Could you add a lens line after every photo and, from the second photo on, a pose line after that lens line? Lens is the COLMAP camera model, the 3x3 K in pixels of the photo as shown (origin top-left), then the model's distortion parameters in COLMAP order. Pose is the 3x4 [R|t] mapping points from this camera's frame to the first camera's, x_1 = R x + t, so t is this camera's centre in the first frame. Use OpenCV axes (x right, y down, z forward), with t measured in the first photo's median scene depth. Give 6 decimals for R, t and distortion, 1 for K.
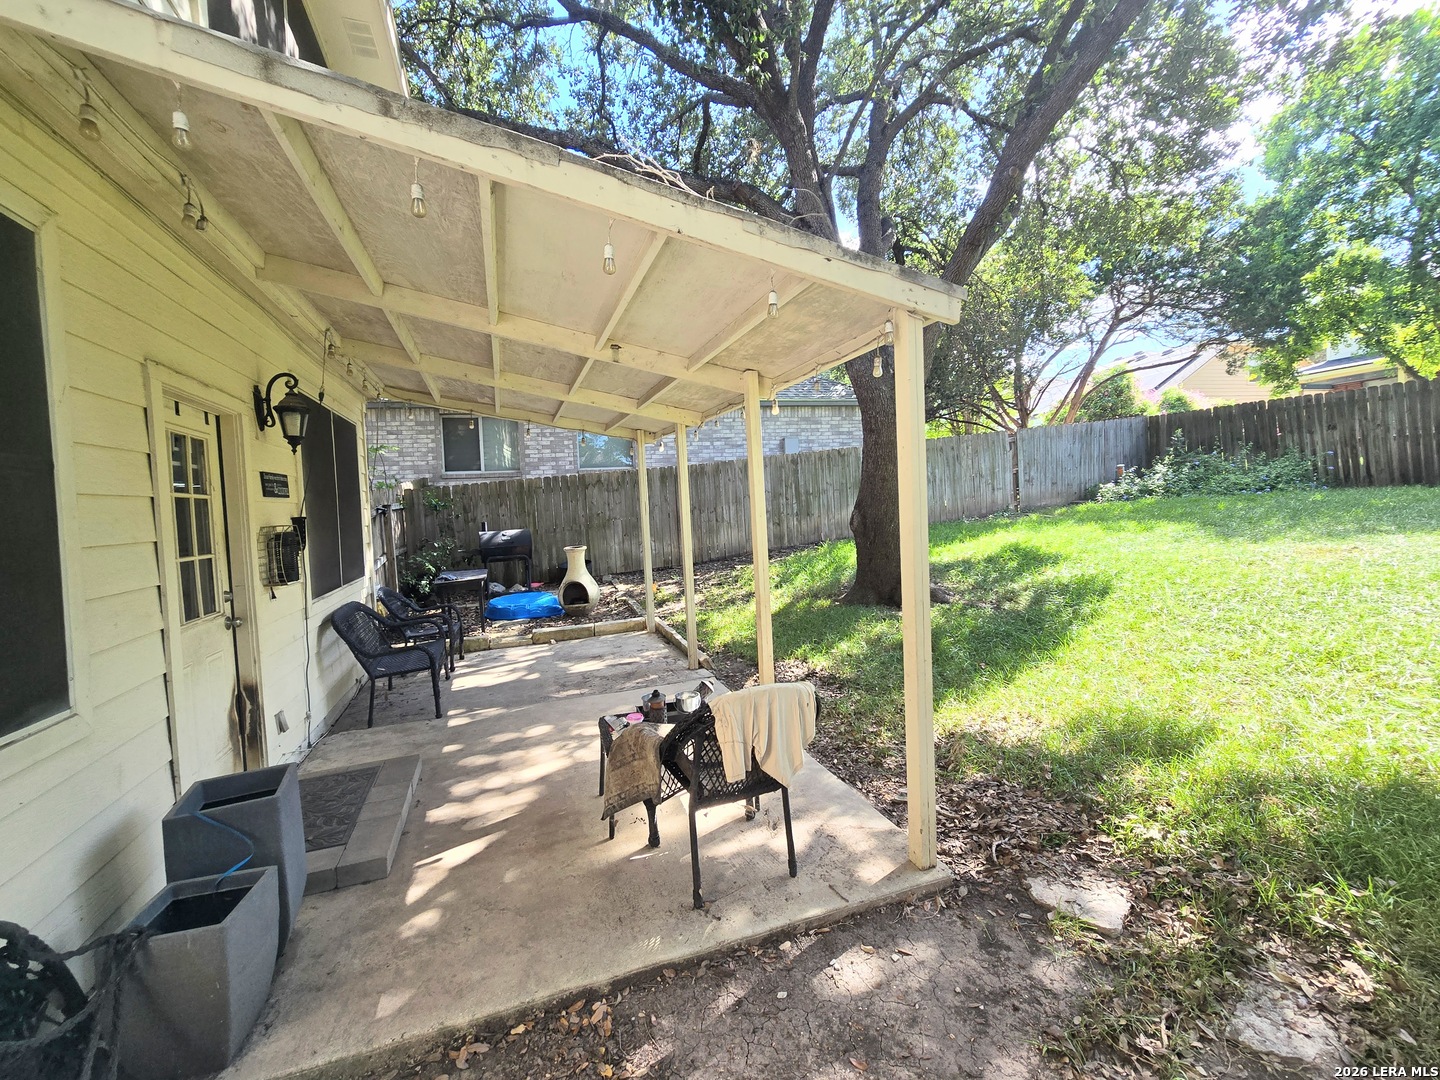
lens RADIAL K [[594.6, 0, 729.4], [0, 594.6, 534.3], [0, 0, 1]] dist [-0.004420, -0.000075]
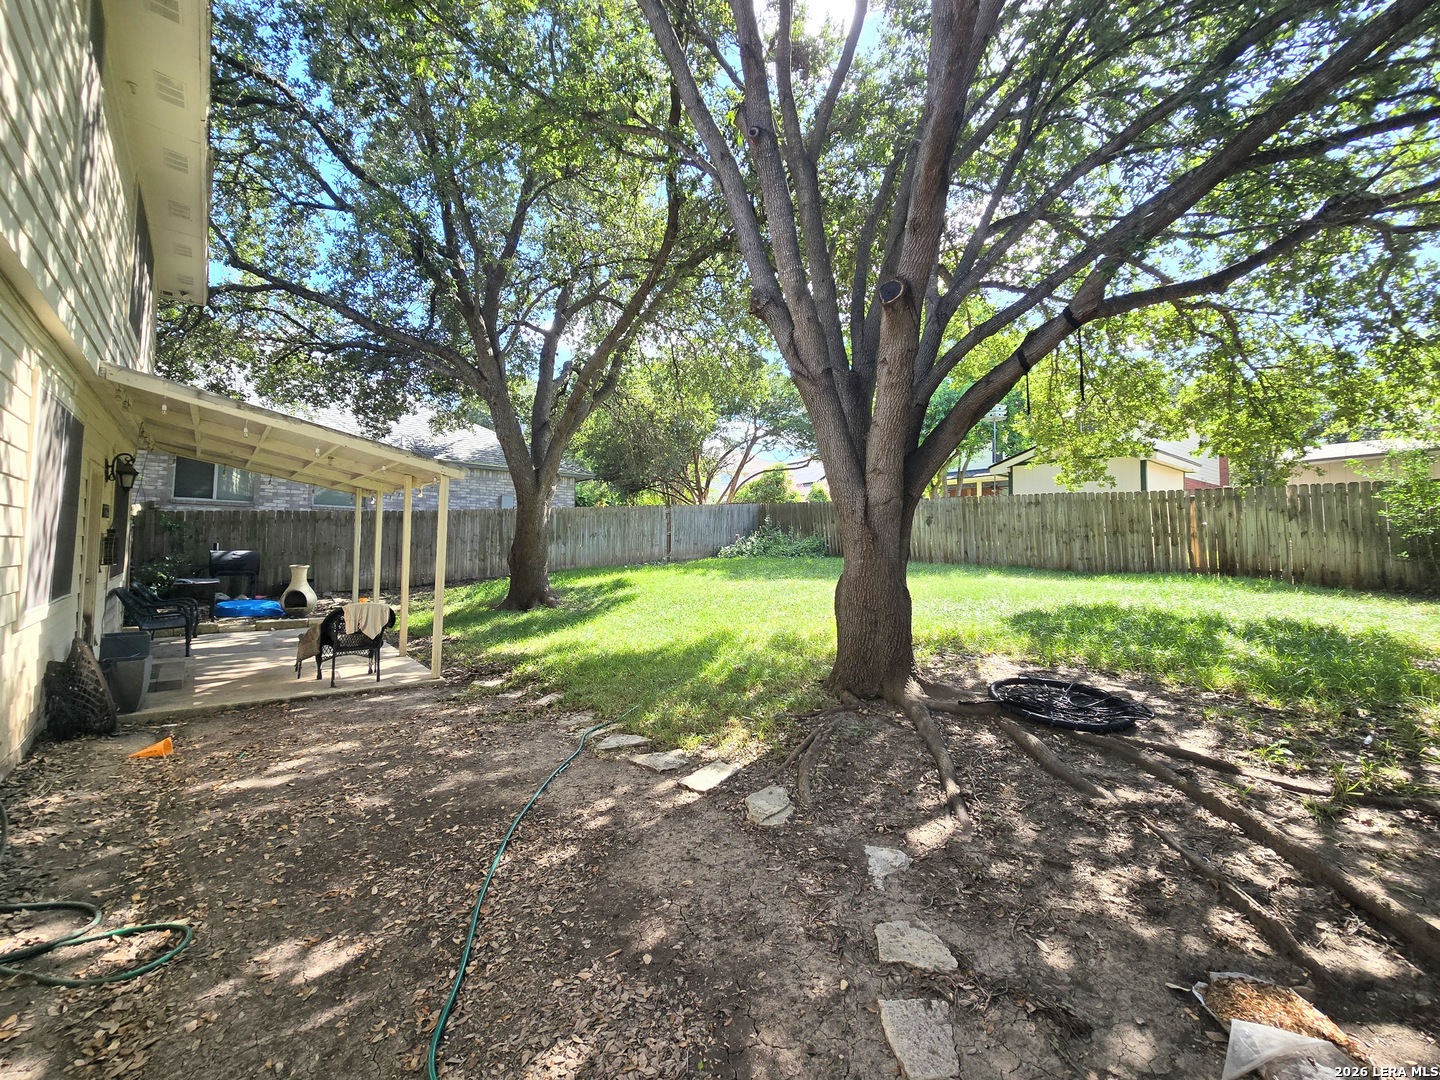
lens RADIAL K [[594.6, 0, 706.7], [0, 594.6, 532.9], [0, 0, 1]] dist [-0.004420, -0.000075]
pose [[0.943338, 0.072024, 0.323922, 0.134804], [-0.042205, 0.994275, -0.098164, 0.034491], [-0.329137, 0.078931, 0.940977, -0.452597]]
